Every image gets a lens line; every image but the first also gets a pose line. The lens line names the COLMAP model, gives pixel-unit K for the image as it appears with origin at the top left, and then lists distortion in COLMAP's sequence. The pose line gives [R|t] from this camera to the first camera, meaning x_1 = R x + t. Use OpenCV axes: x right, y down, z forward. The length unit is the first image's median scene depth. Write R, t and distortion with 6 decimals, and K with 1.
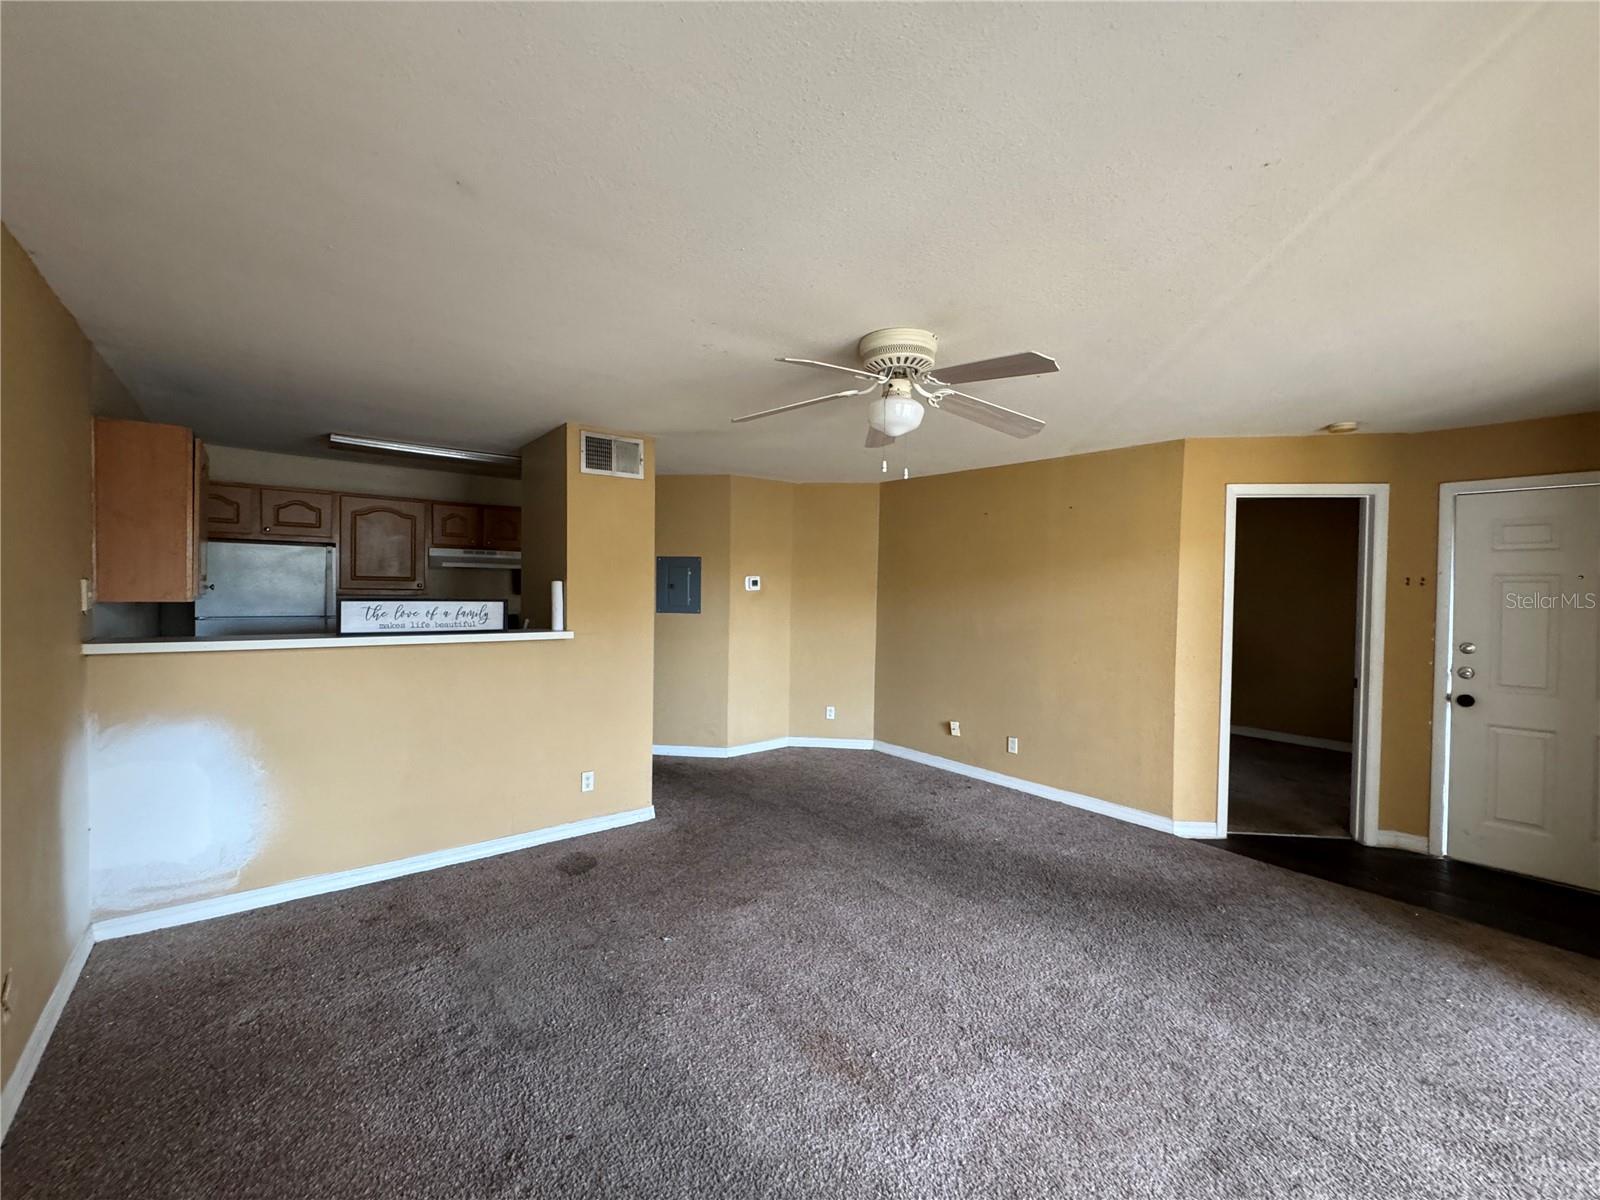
lens RADIAL K [[652.6, 0, 800.0], [0, 652.6, 600.0], [0, 0, 1]] dist [-0.006963, 0.001035]
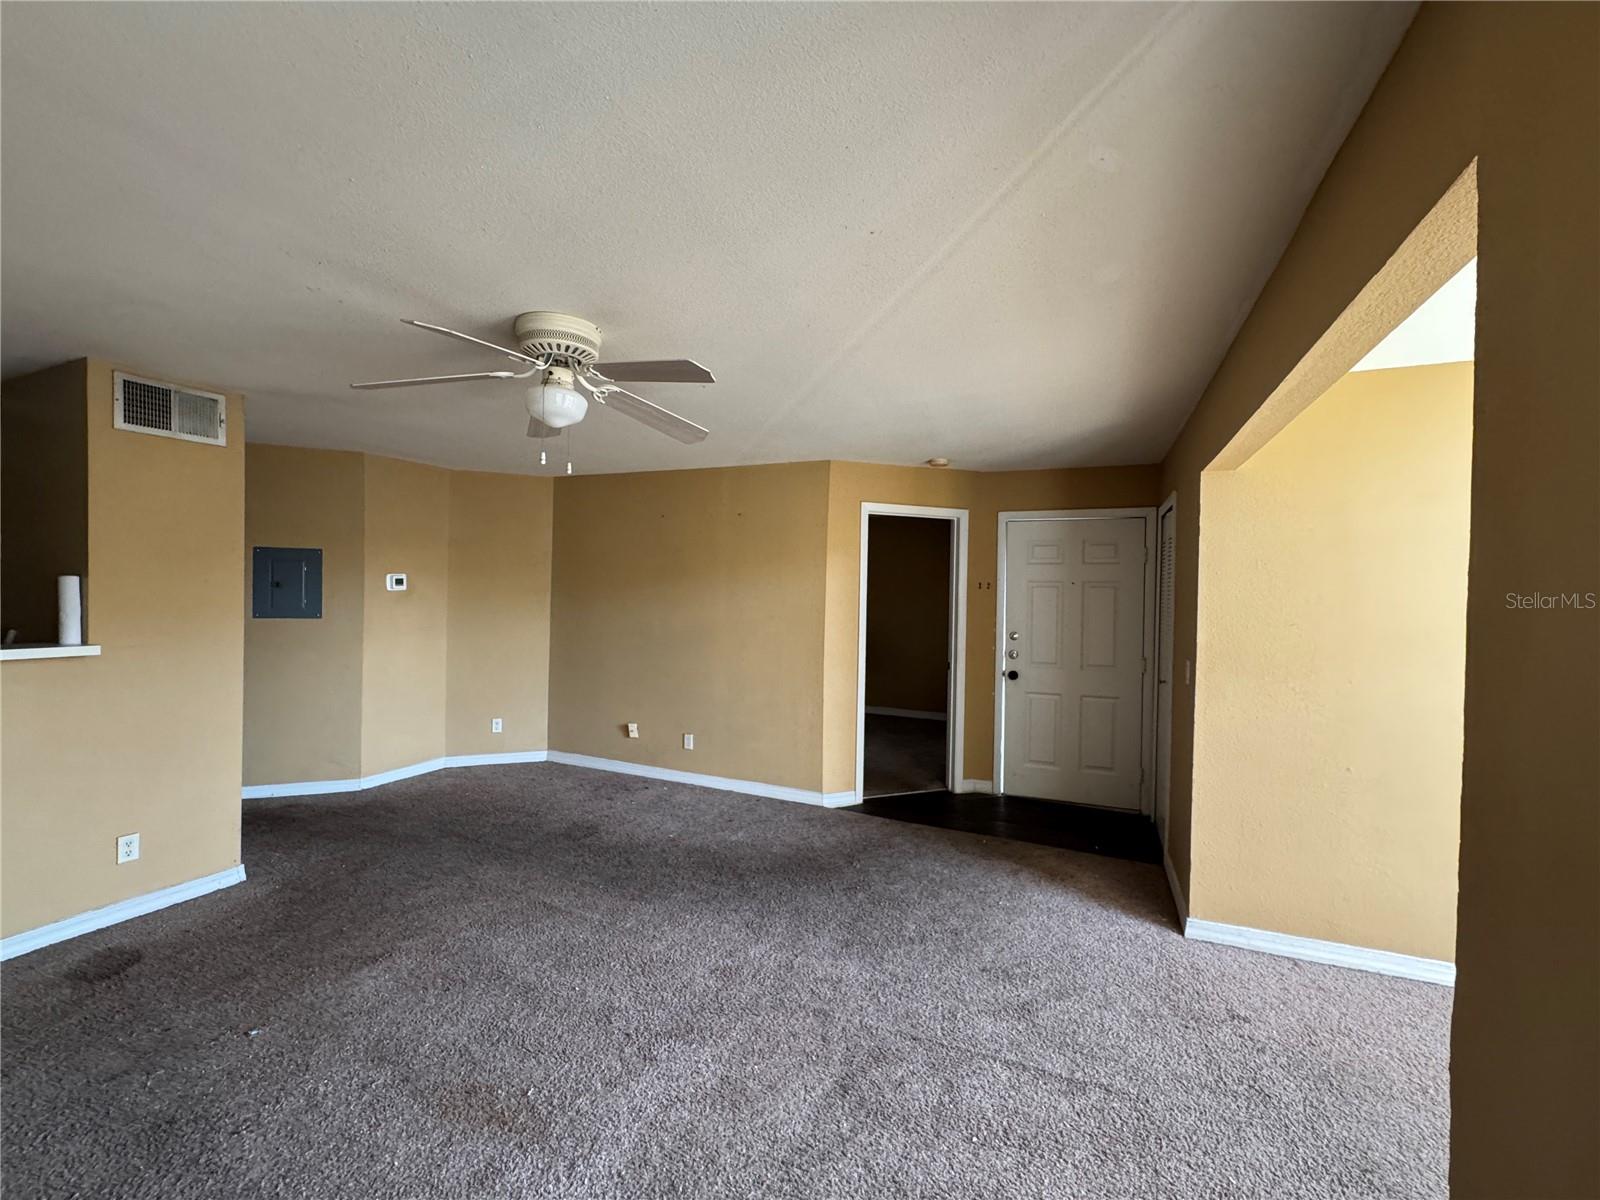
lens RADIAL K [[652.6, 0, 800.0], [0, 652.6, 600.0], [0, 0, 1]] dist [-0.006963, 0.001035]
pose [[0.890369, -0.001879, 0.455236, 0.021683], [0.002532, 0.999996, -0.000823, 0.000011], [-0.455233, 0.001885, 0.890370, 0.000534]]
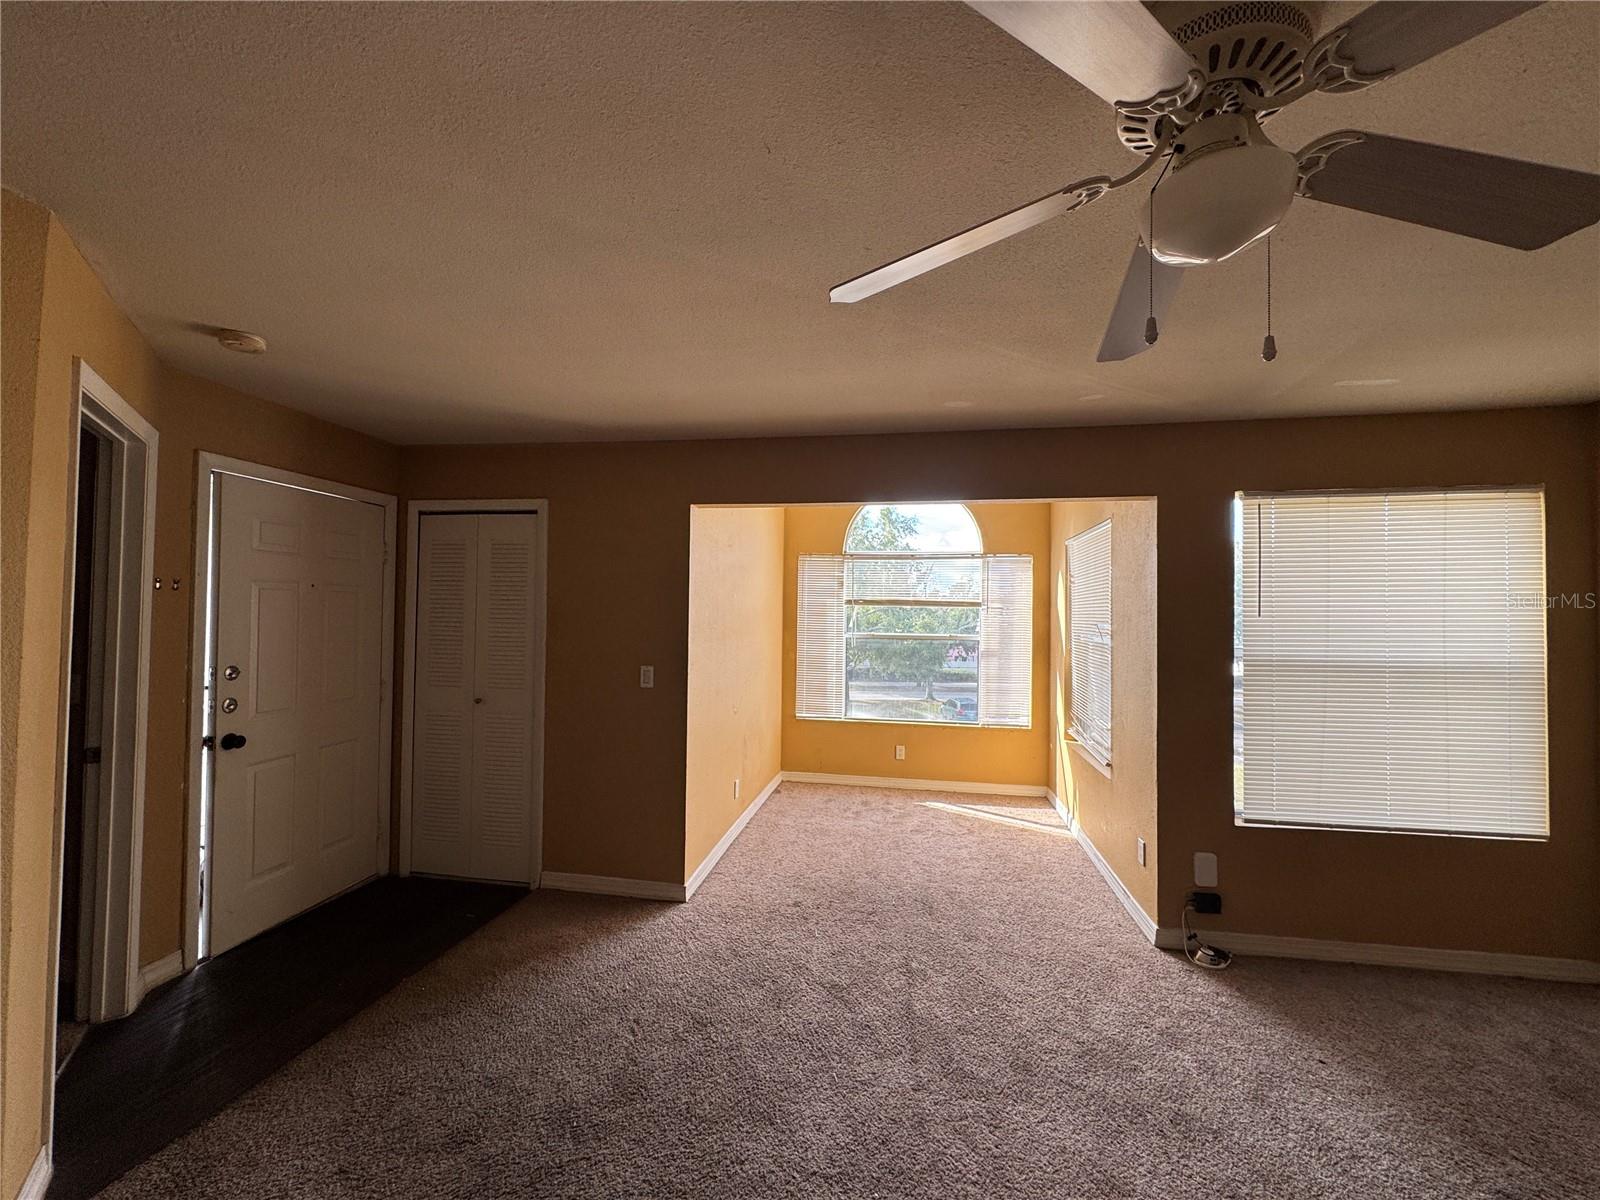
lens RADIAL K [[652.6, 0, 800.0], [0, 652.6, 600.0], [0, 0, 1]] dist [-0.006963, 0.001035]
pose [[-0.651623, 0.001035, 0.758542, -0.000399], [-0.002745, 0.999989, -0.003722, -0.011065], [-0.758538, -0.004507, -0.651613, 1.015235]]
